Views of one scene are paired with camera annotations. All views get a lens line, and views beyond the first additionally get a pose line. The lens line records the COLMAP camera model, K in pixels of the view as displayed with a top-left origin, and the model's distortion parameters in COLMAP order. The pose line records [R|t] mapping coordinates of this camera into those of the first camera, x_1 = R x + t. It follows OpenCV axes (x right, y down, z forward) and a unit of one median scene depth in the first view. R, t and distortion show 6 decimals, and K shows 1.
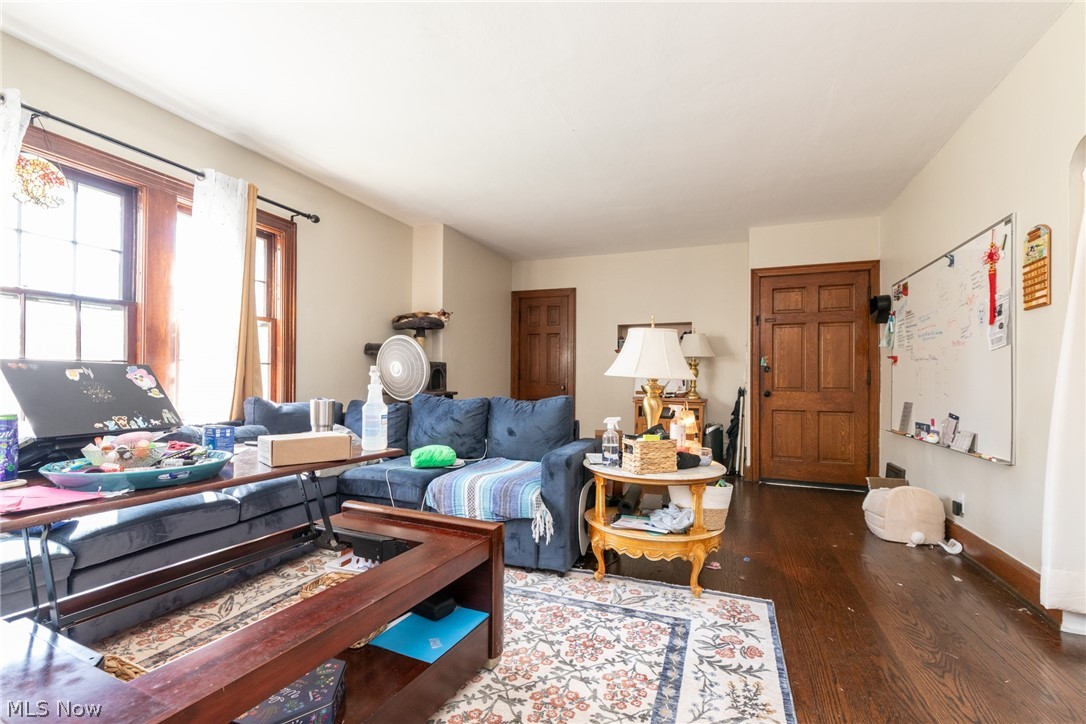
lens RADIAL K [[469.6, 0, 540.2], [0, 469.6, 385.3], [0, 0, 1]] dist [0.000680, -0.000450]
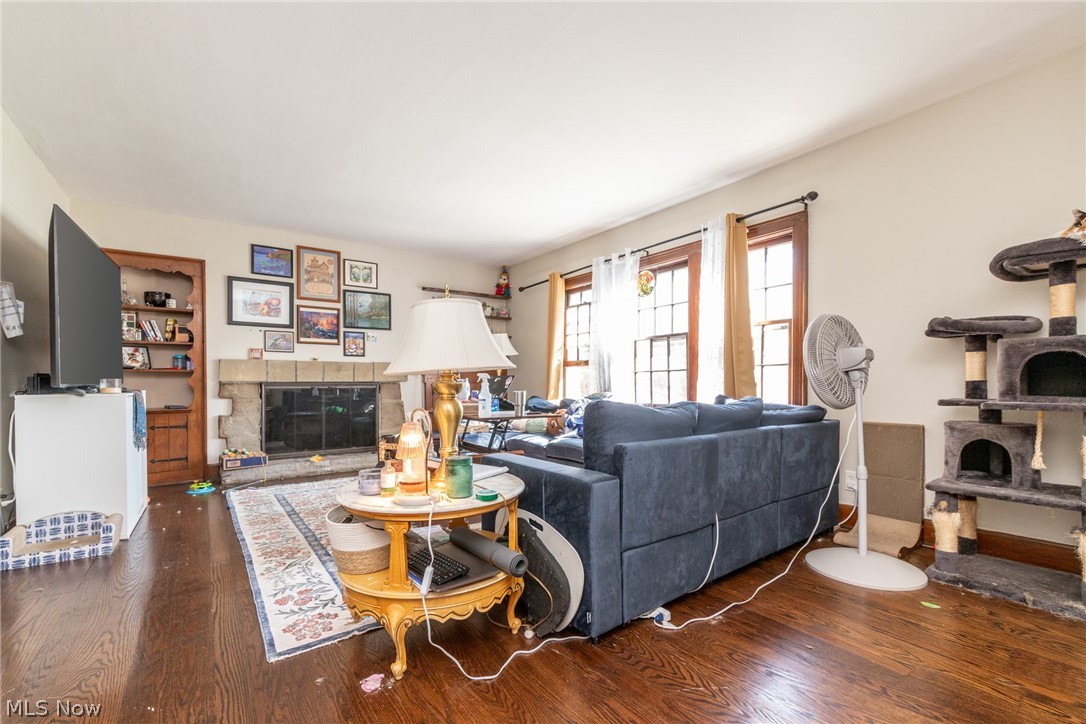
lens RADIAL K [[469.6, 0, 540.2], [0, 469.6, 385.3], [0, 0, 1]] dist [0.000680, -0.000450]
pose [[-0.533313, -0.003527, -0.845911, 0.958124], [-0.005779, 0.999983, -0.000526, 0.006318], [0.845898, 0.004609, -0.533325, 1.875698]]
